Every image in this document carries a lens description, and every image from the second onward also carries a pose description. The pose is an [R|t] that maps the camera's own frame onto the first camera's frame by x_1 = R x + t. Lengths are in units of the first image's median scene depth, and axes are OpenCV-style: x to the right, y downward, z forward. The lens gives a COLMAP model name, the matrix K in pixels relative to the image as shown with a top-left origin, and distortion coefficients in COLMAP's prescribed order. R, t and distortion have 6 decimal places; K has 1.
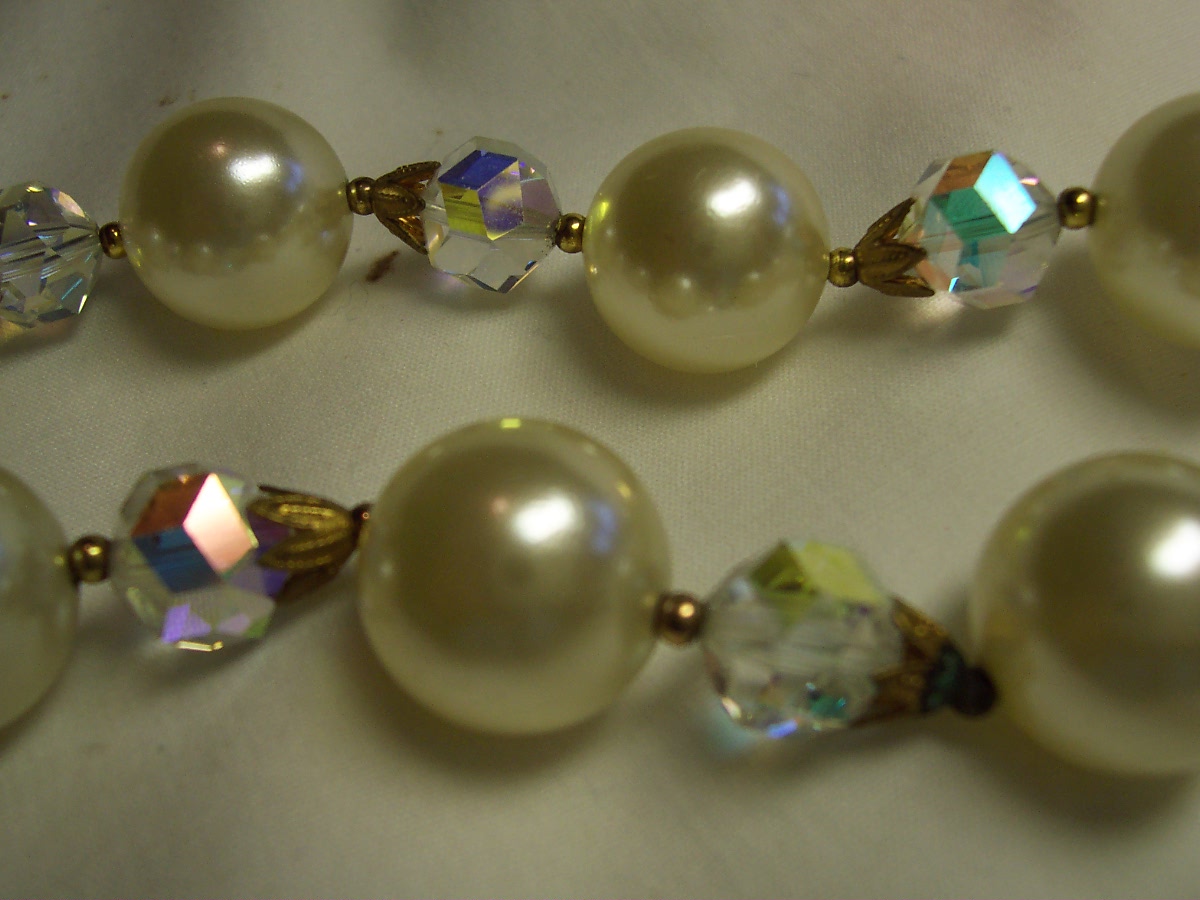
lens RADIAL K [[1275.6, 0, 600.0], [0, 1275.6, 450.0], [0, 0, 1]] dist [0.099479, -0.188291]
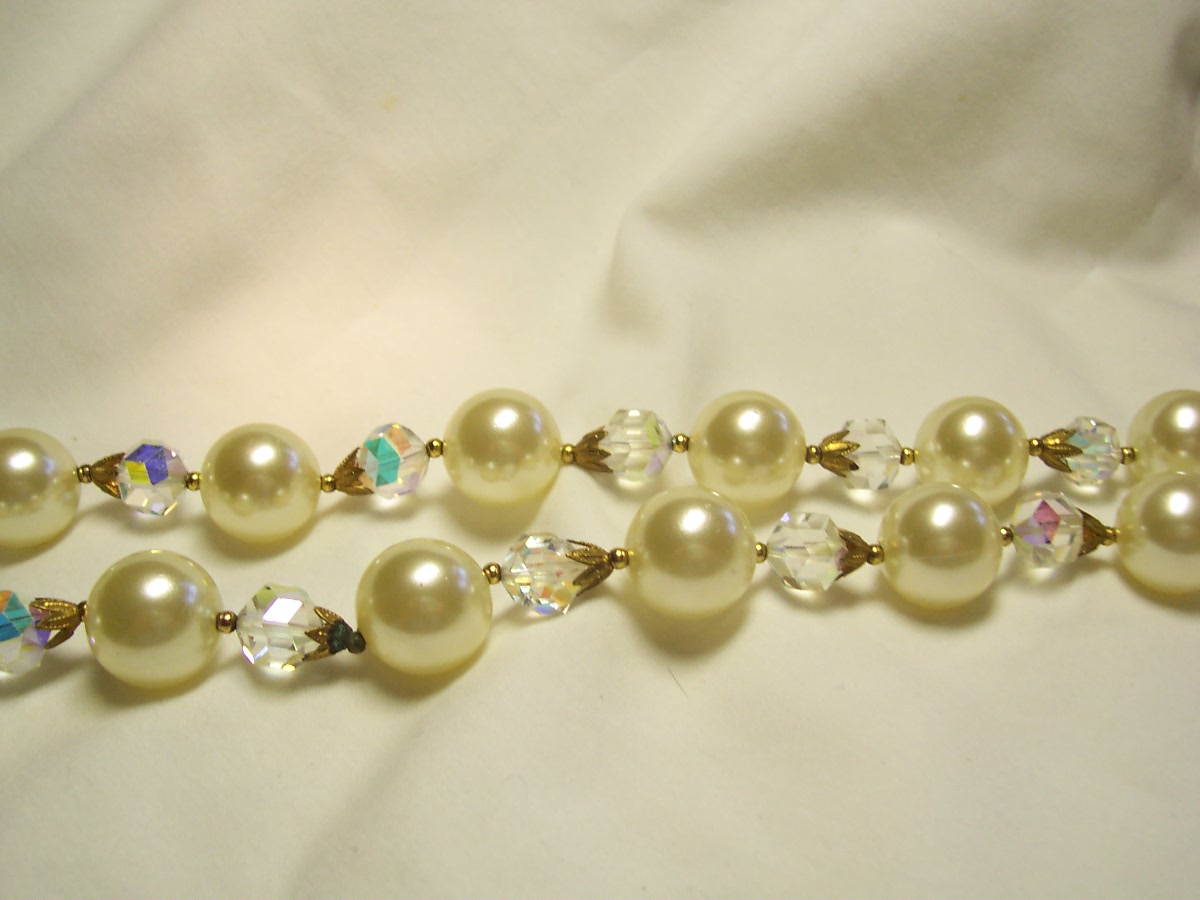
lens RADIAL K [[1275.6, 0, 600.0], [0, 1275.6, 450.0], [0, 0, 1]] dist [0.099479, -0.188291]
pose [[0.982824, -0.089394, 0.161451, 0.292288], [0.123013, 0.969489, -0.212037, 0.302765], [-0.137570, 0.228256, 0.963833, -1.099674]]
